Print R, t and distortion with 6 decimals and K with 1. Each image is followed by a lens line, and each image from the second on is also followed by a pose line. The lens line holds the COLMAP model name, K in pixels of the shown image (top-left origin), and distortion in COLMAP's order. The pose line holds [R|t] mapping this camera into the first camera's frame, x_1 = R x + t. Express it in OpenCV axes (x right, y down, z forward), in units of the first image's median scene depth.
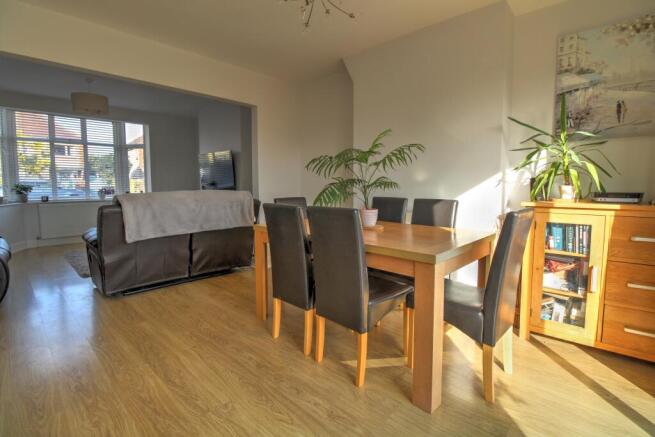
lens RADIAL K [[307.2, 0, 327.0], [0, 307.2, 207.5], [0, 0, 1]] dist [-0.021124, -0.001145]
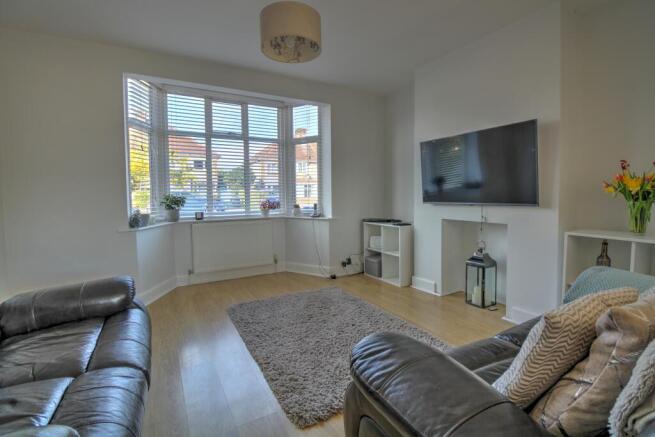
lens RADIAL K [[307.2, 0, 327.0], [0, 307.2, 207.5], [0, 0, 1]] dist [-0.021124, -0.001145]
pose [[0.948599, 0.003949, -0.316455, -0.413498], [-0.014219, 0.999444, -0.030151, -0.029801], [0.316160, 0.033101, 0.948128, 0.402851]]
